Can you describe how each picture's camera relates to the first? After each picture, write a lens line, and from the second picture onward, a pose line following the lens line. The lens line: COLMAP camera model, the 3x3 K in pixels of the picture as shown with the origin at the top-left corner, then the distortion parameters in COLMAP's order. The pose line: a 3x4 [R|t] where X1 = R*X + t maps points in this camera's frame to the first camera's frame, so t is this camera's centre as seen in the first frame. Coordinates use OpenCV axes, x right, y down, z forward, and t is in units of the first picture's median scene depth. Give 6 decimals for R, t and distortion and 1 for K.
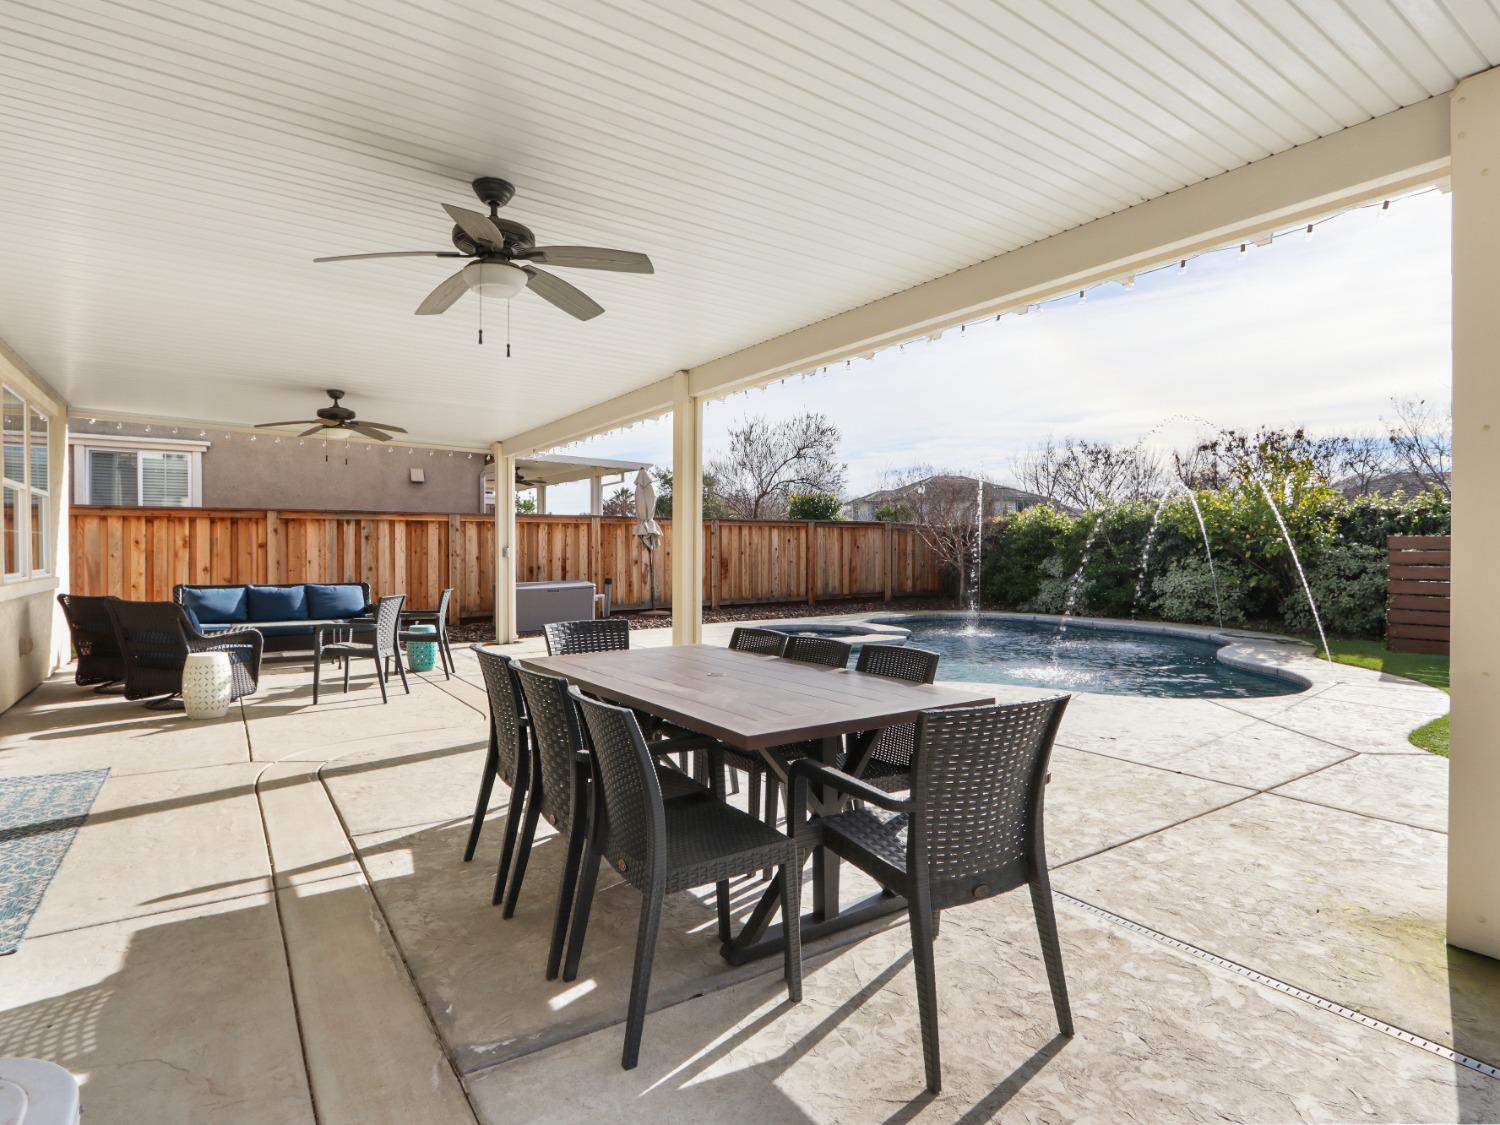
lens RADIAL K [[797.8, 0, 756.0], [0, 797.8, 559.1], [0, 0, 1]] dist [-0.015745, 0.004922]
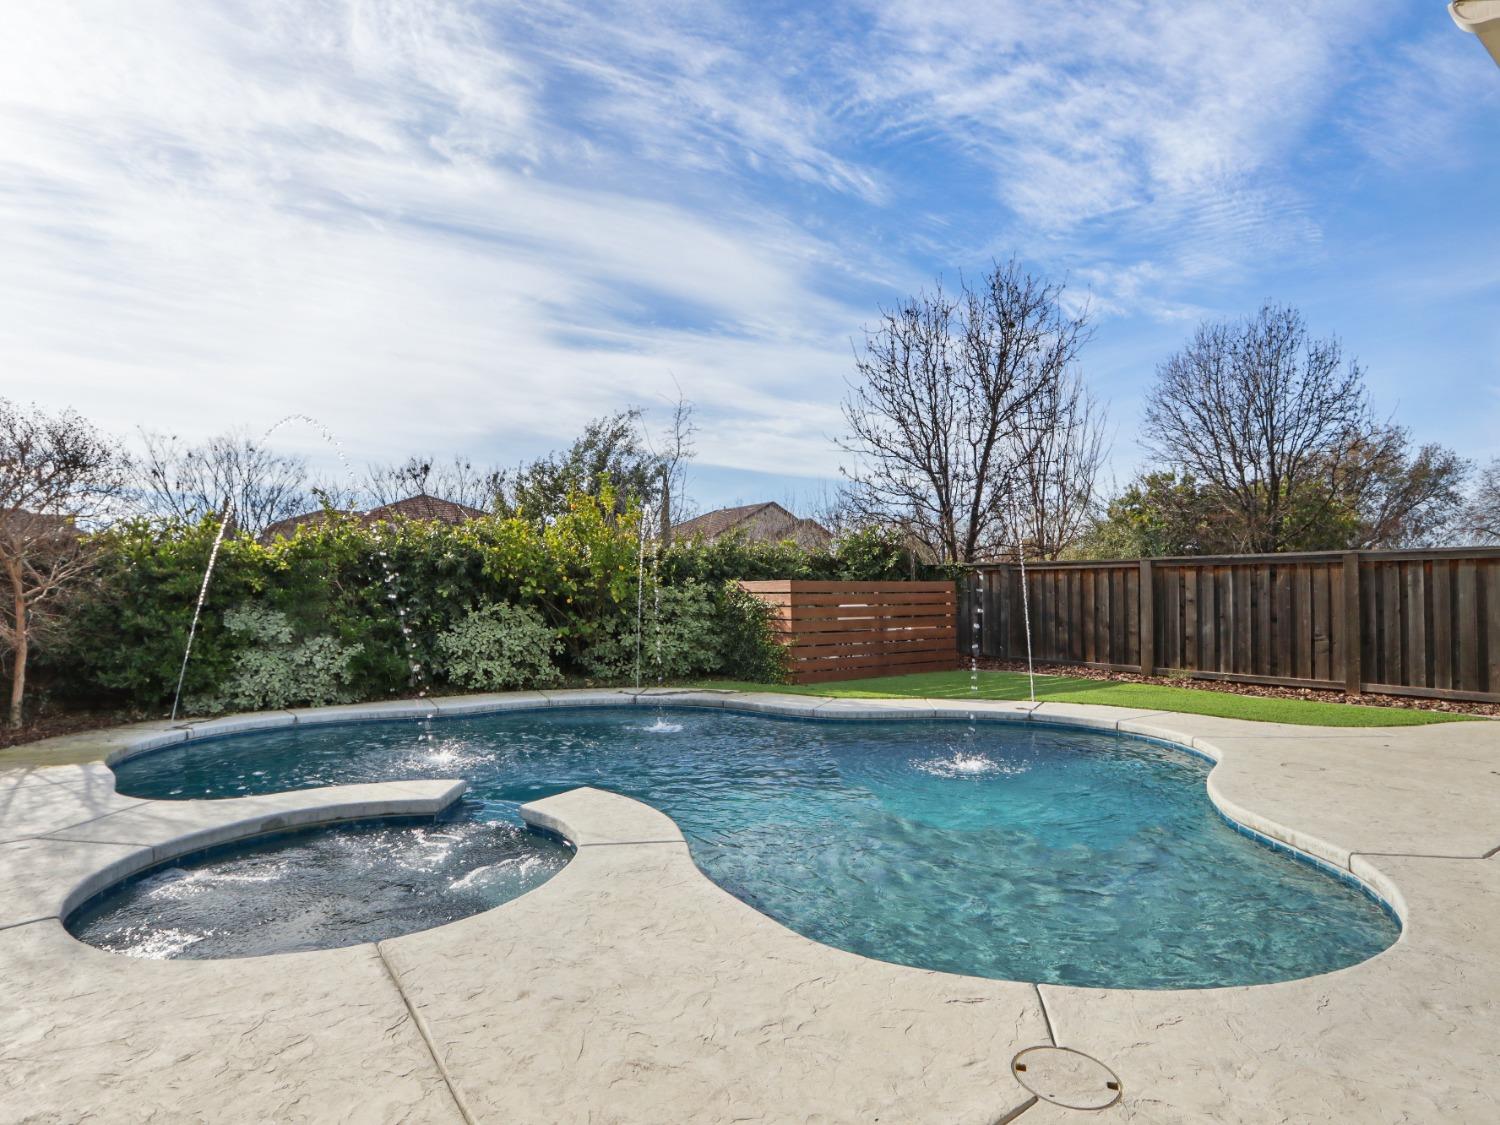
lens RADIAL K [[797.8, 0, 714.5], [0, 797.8, 575.1], [0, 0, 1]] dist [-0.015745, 0.004922]
pose [[0.016838, 0.016690, 0.999719, -0.181600], [0.013713, 0.999763, -0.016922, -0.011882], [-0.999764, 0.013994, 0.016605, 0.661690]]
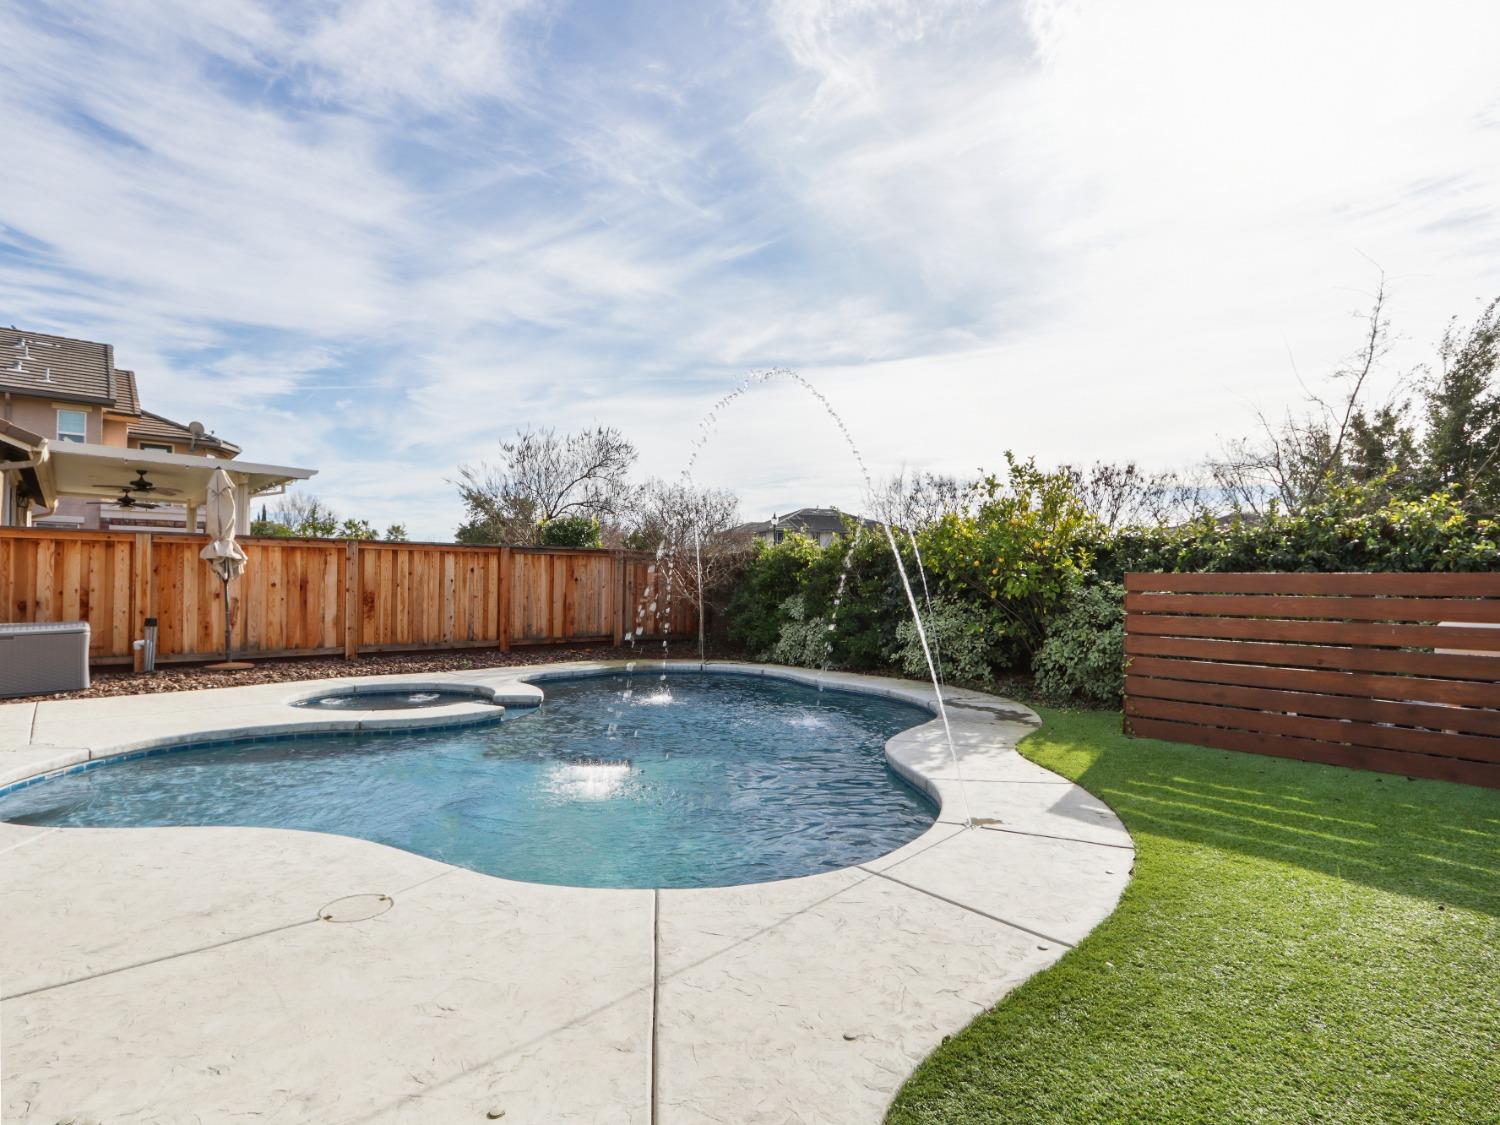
lens RADIAL K [[797.8, 0, 745.7], [0, 797.8, 569.6], [0, 0, 1]] dist [-0.015745, 0.004922]
pose [[0.992845, 0.013765, 0.118617, 0.223829], [-0.010535, 0.999558, -0.027813, -0.004855], [-0.118947, 0.026364, 0.992551, 0.196458]]
